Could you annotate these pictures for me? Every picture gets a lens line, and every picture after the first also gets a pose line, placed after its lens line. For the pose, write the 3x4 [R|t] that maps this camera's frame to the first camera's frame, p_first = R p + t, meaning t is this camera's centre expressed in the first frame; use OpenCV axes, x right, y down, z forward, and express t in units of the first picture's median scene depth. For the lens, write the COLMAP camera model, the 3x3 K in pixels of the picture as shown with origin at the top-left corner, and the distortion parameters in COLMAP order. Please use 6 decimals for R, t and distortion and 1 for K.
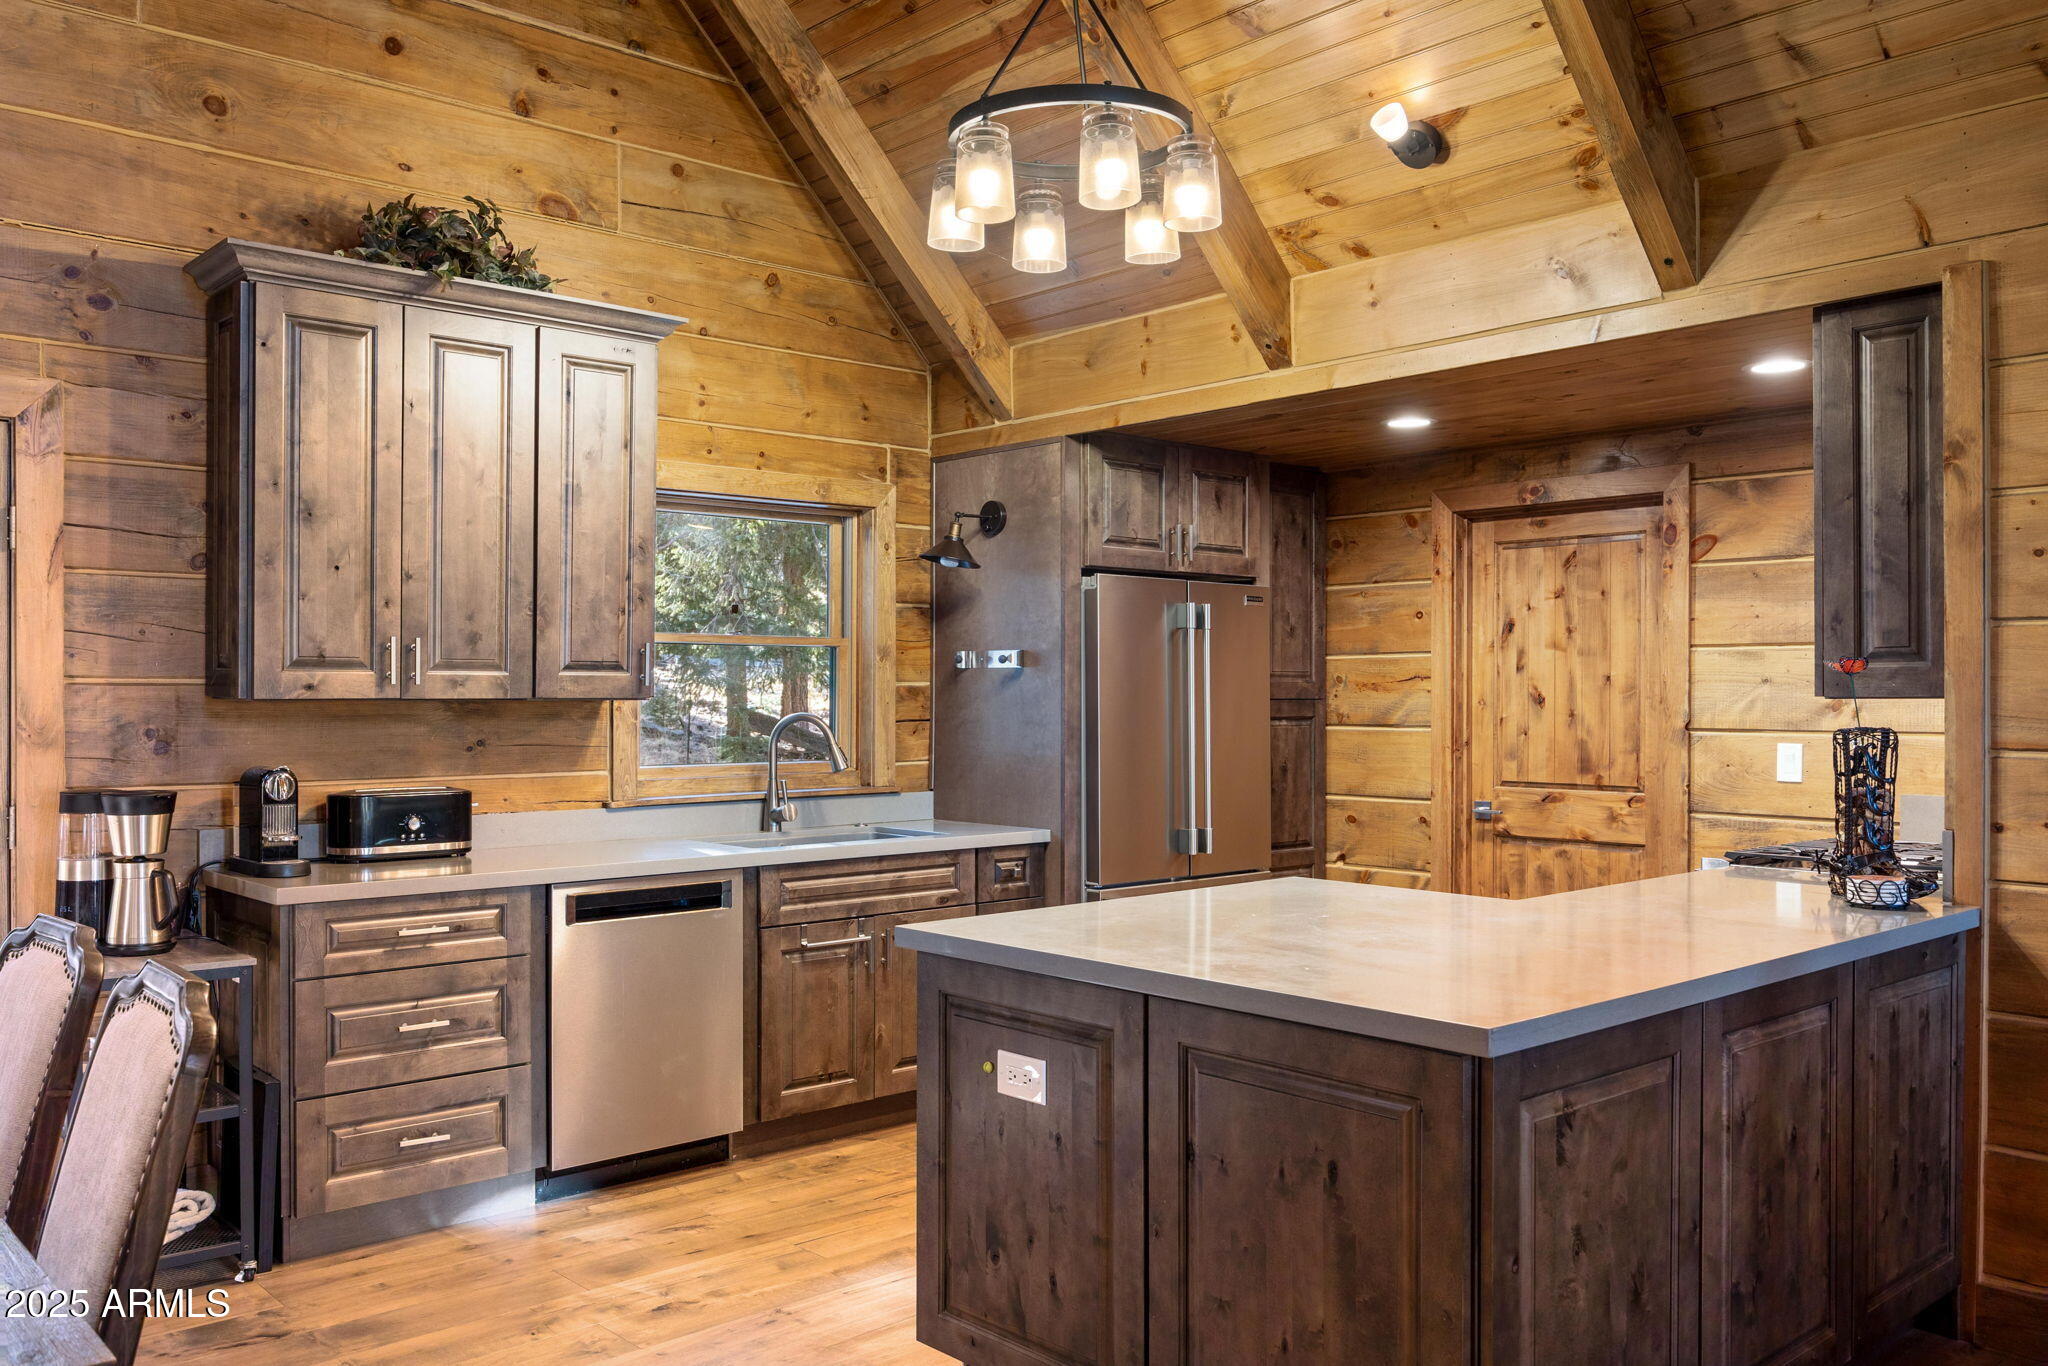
lens RADIAL K [[1628.7, 0, 1028.7], [0, 1628.7, 693.7], [0, 0, 1]] dist [-0.008574, -0.006122]
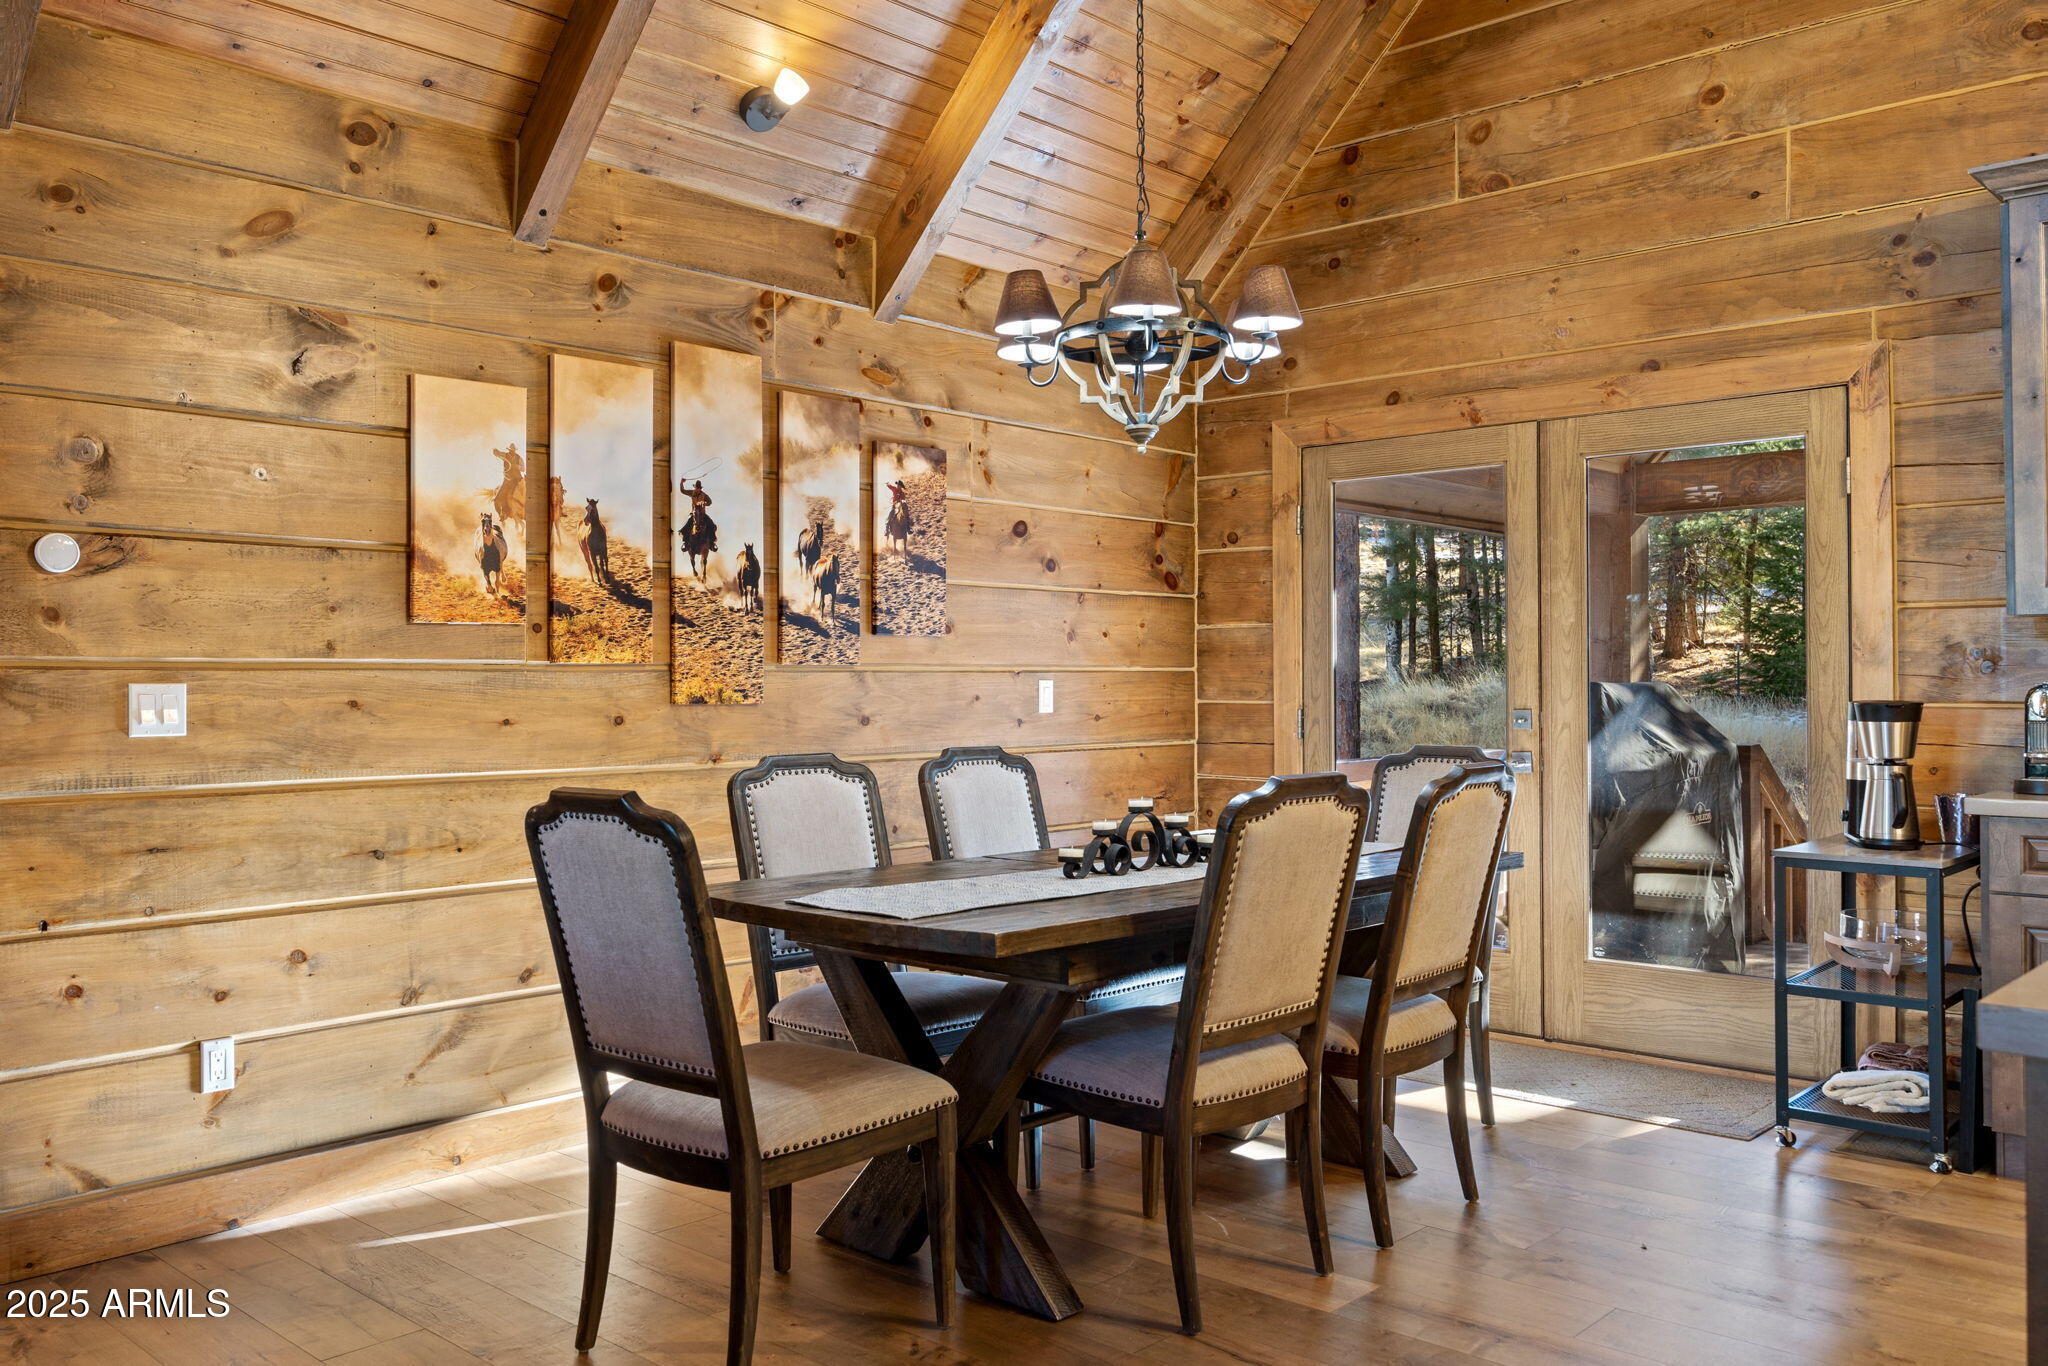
lens RADIAL K [[1628.7, 0, 1028.9], [0, 1628.7, 672.1], [0, 0, 1]] dist [-0.008574, -0.006122]
pose [[0.076440, -0.008026, -0.997042, 0.475791], [-0.000958, 0.999967, -0.008123, 0.047249], [0.997074, 0.001576, 0.076430, 0.316676]]
